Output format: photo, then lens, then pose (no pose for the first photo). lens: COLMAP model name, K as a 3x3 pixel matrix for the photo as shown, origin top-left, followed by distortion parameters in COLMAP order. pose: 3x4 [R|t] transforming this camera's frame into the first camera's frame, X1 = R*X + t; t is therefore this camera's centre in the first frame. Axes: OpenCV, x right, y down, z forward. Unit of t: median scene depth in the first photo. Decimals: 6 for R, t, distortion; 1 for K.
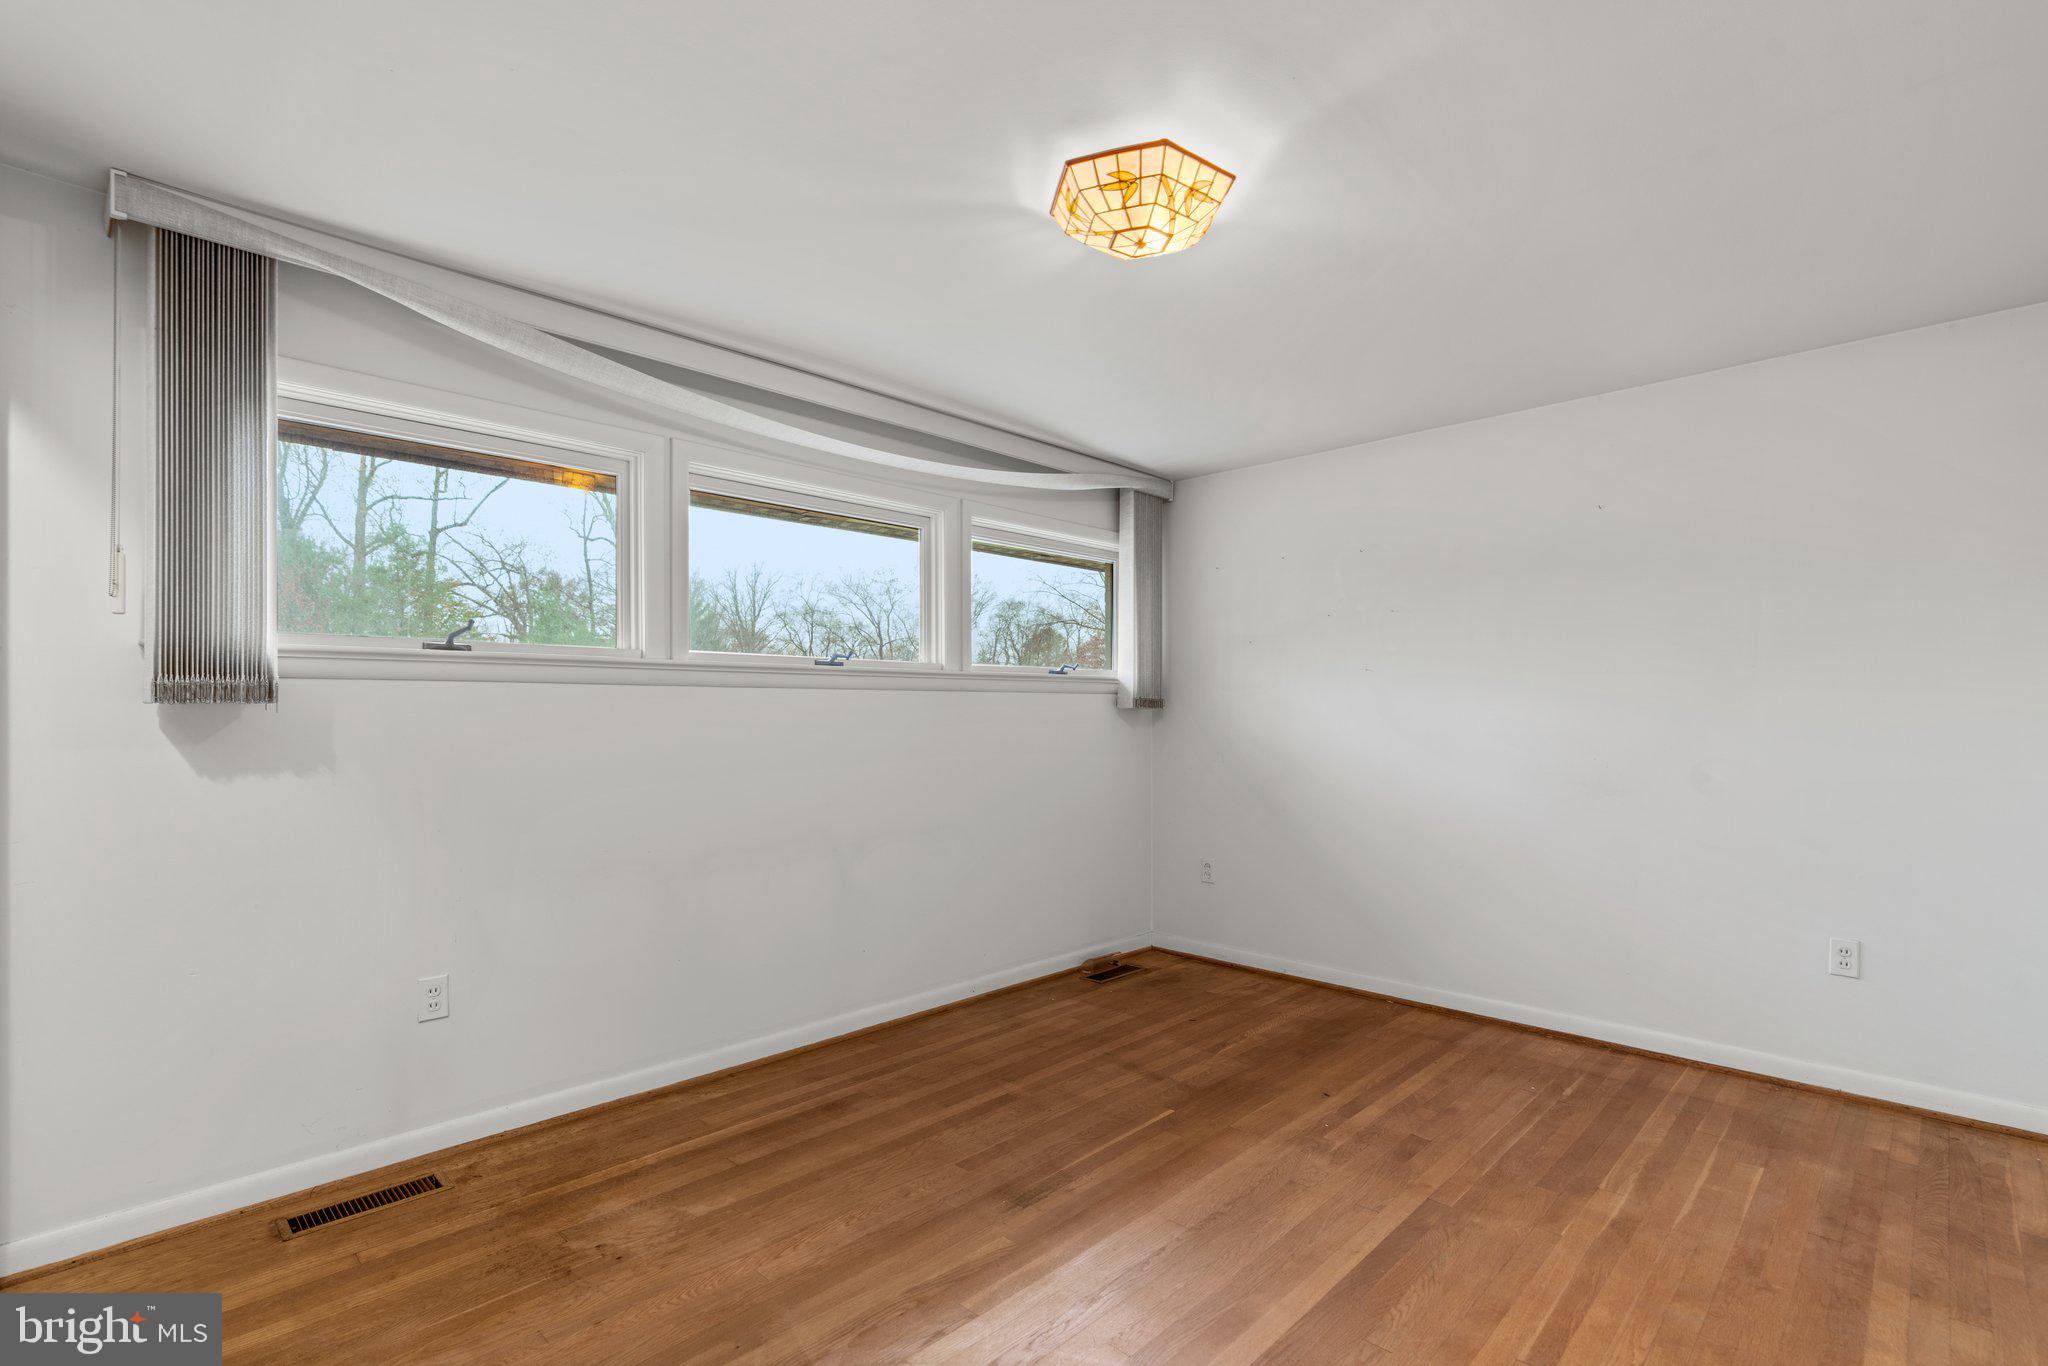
lens RADIAL K [[934.8, 0, 1035.5], [0, 934.8, 704.8], [0, 0, 1]] dist [-0.003603, 0.000454]
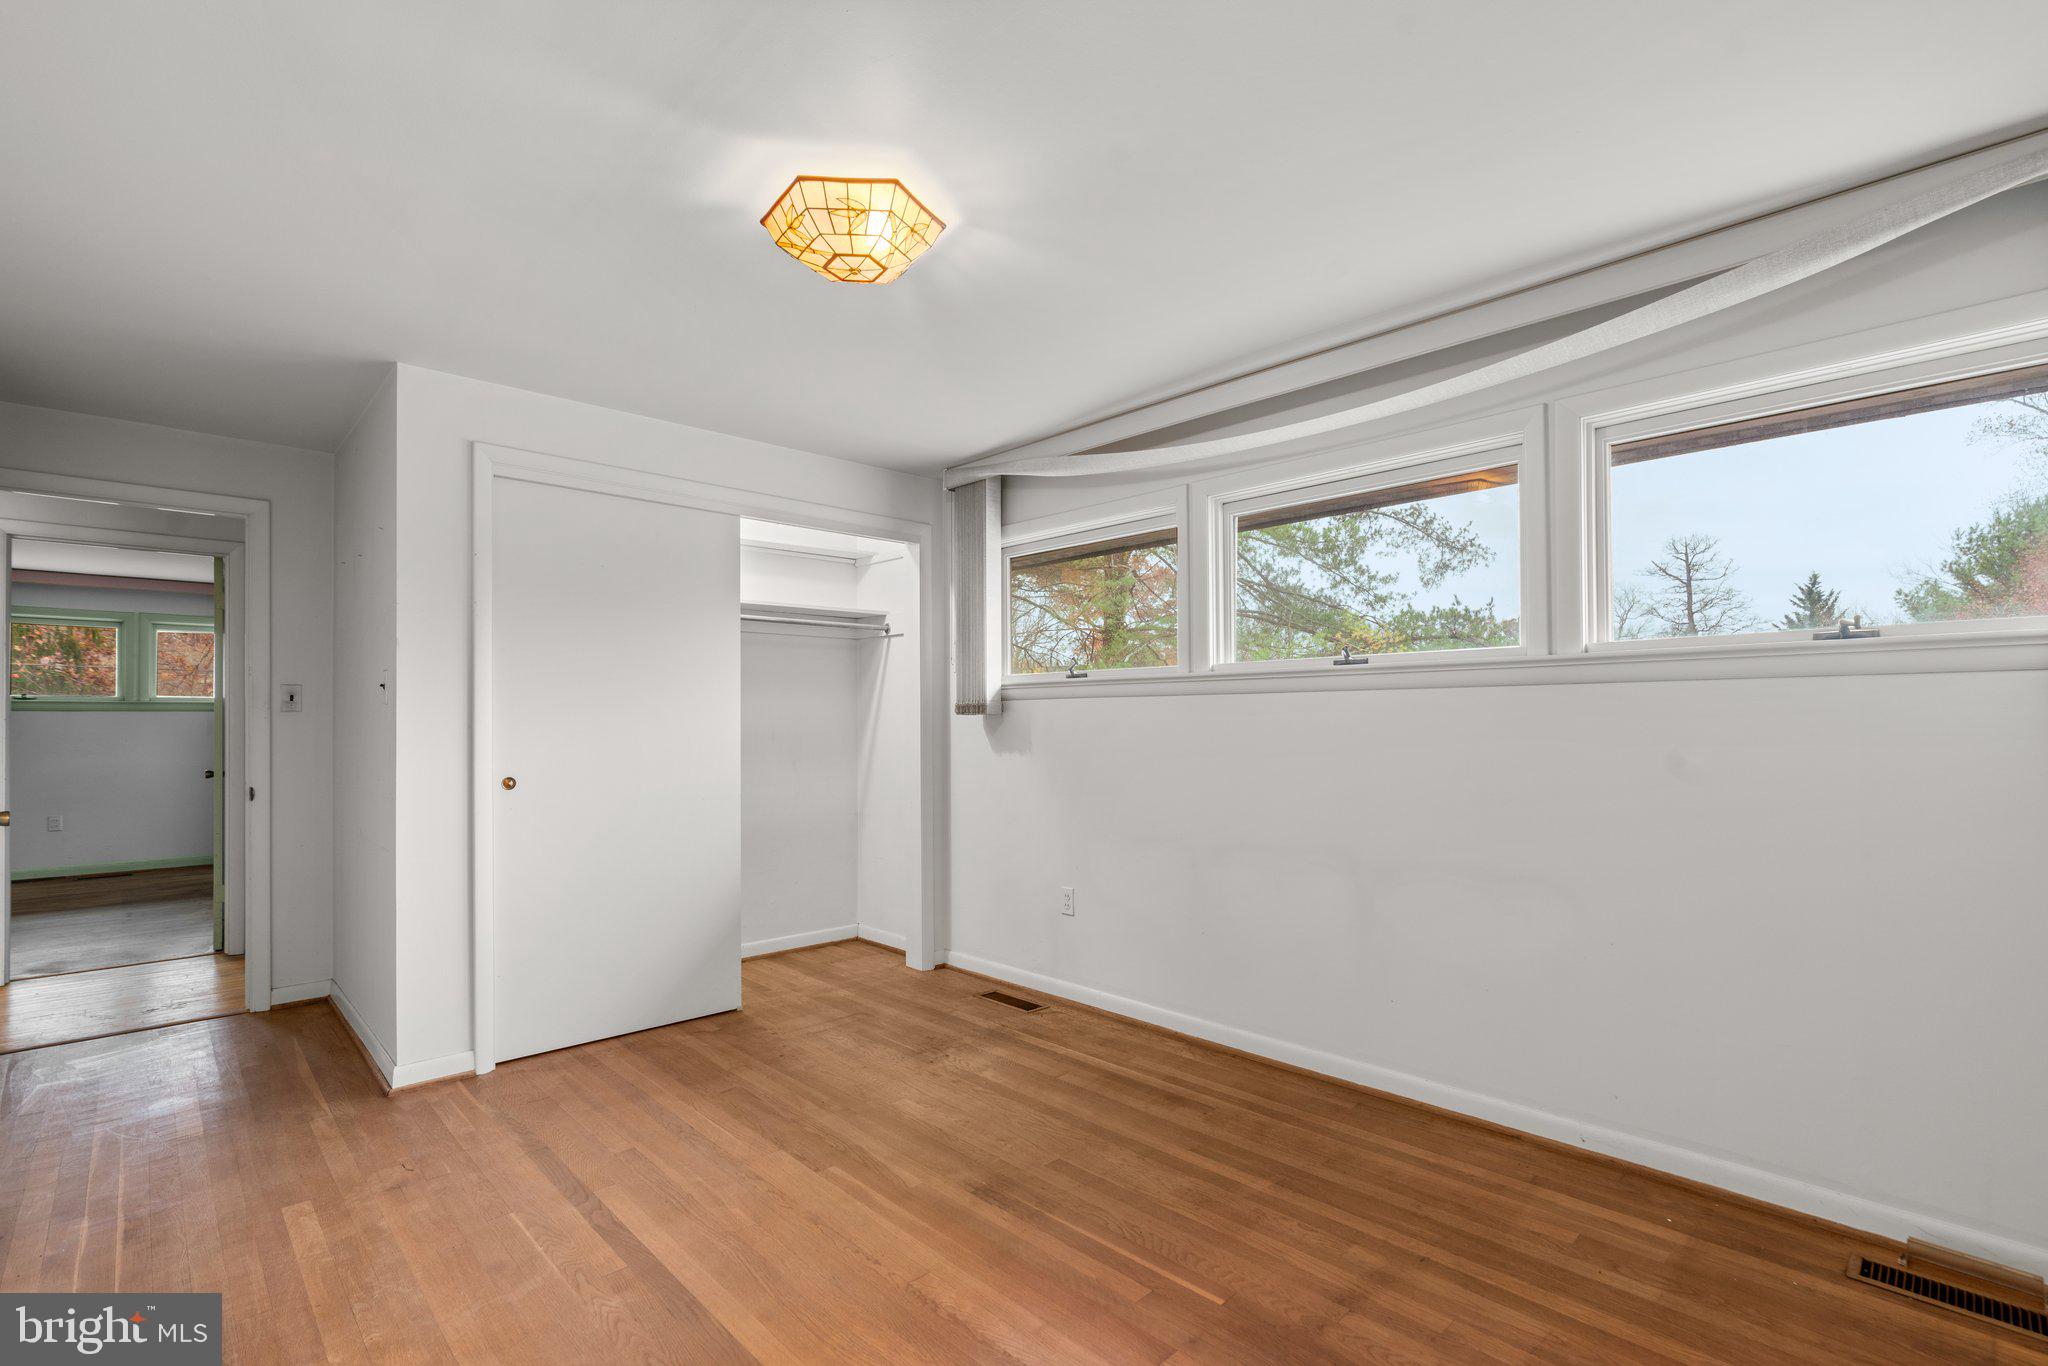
lens RADIAL K [[934.8, 0, 1035.5], [0, 934.8, 704.8], [0, 0, 1]] dist [-0.003603, 0.000454]
pose [[-0.022481, -0.013103, -0.999661, 0.808646], [0.016801, 0.999768, -0.013482, 0.004401], [0.999606, -0.017098, -0.022256, 0.856339]]
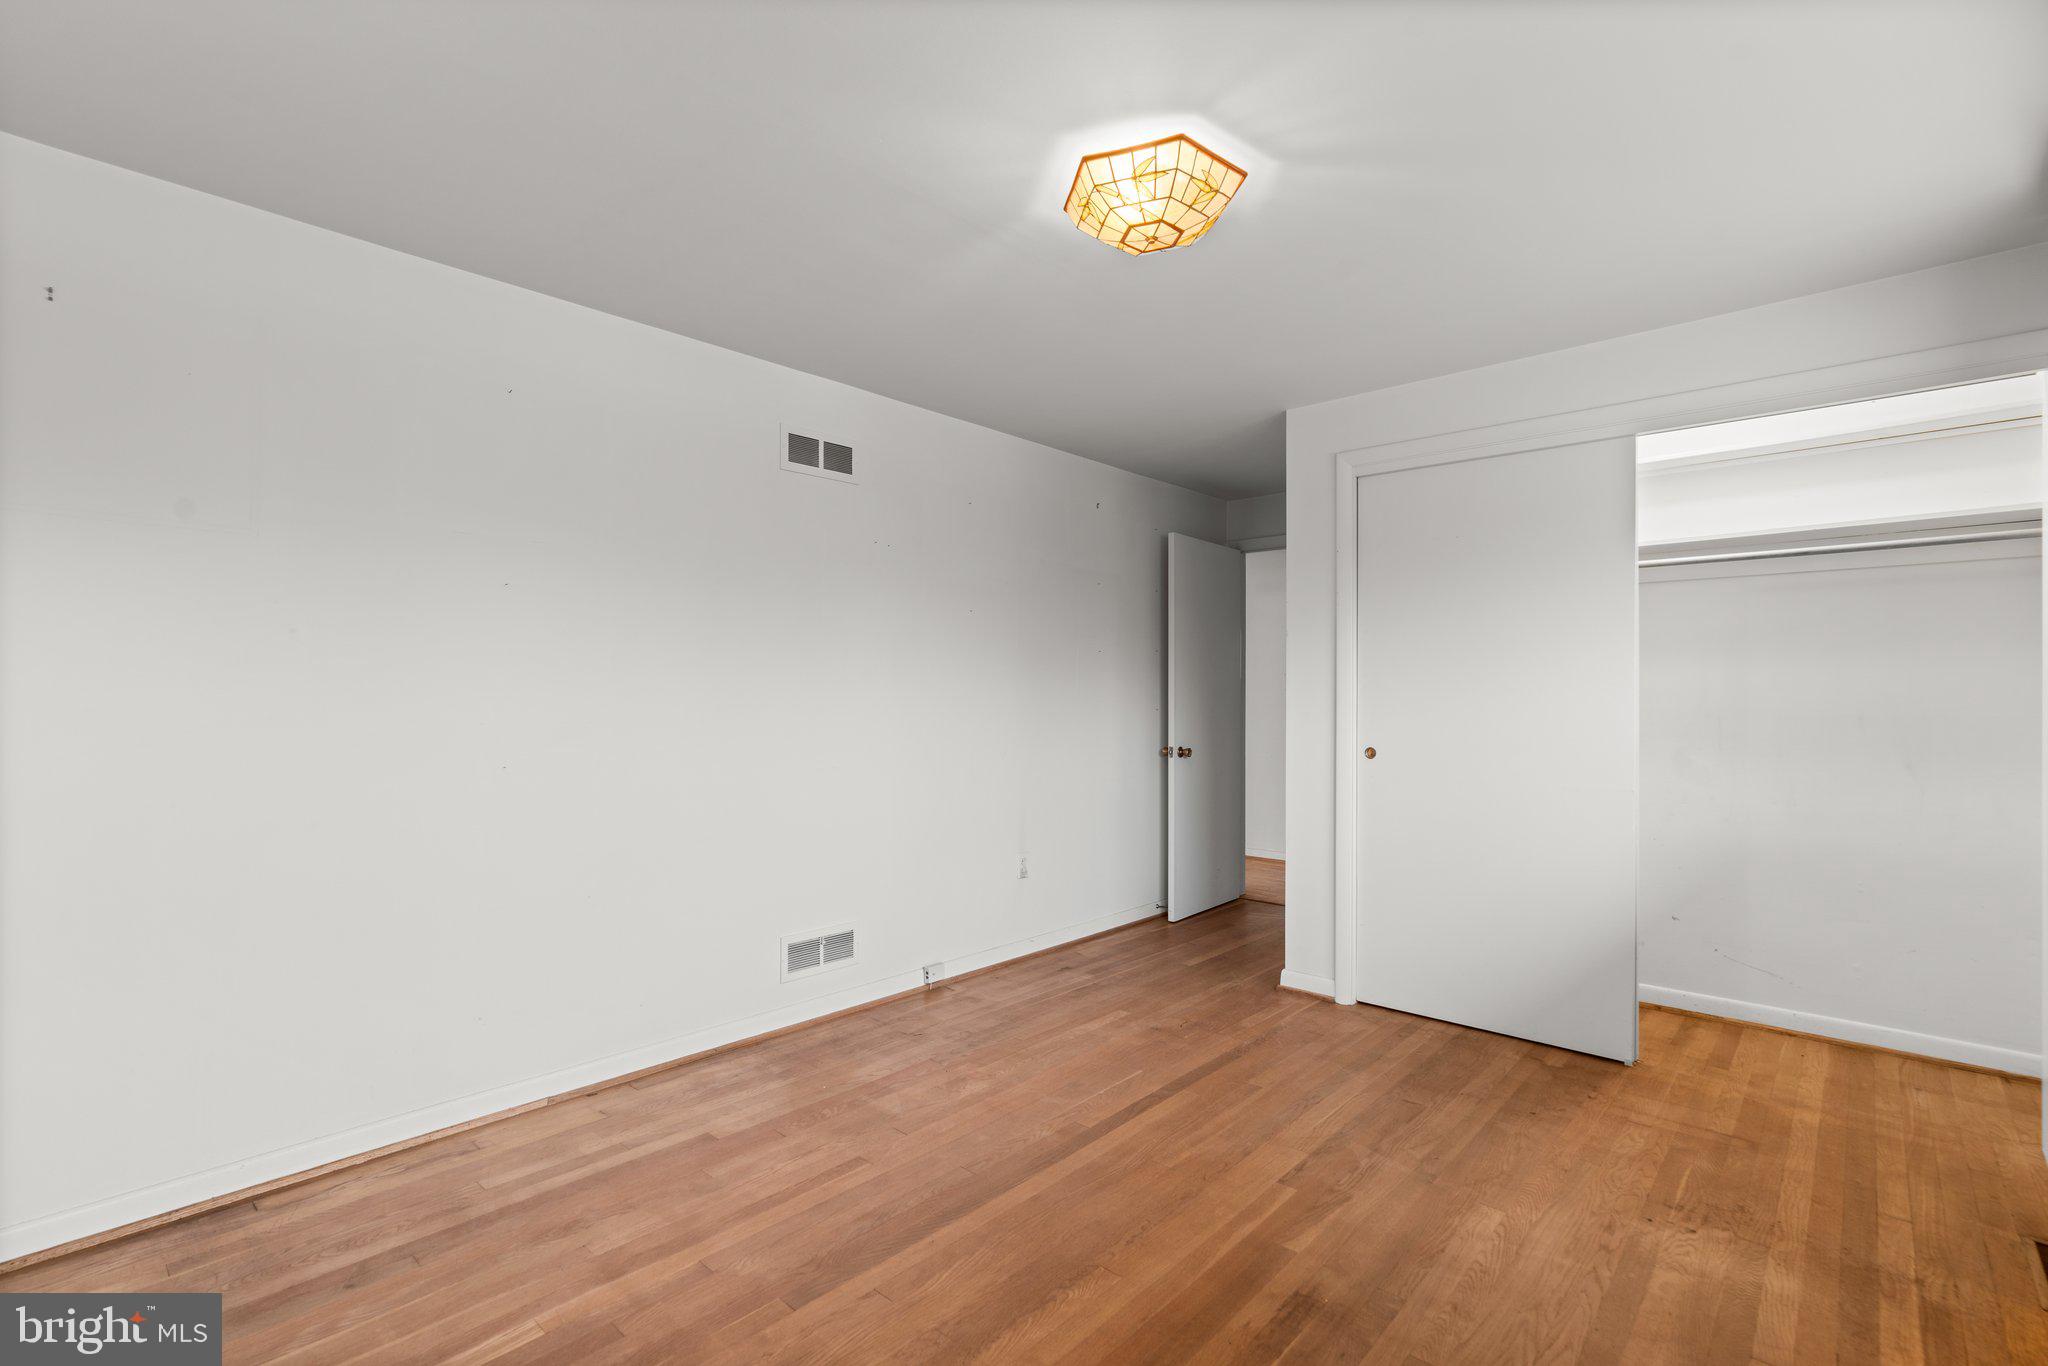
lens RADIAL K [[937.9, 0, 1028.3], [0, 937.9, 690.4], [0, 0, 1]] dist [-0.003143, 0.000710]
pose [[-0.999328, -0.000459, -0.036641, 0.199834], [0.000322, 0.999773, -0.021311, 0.016385], [0.036642, -0.021308, -0.999101, 1.421660]]
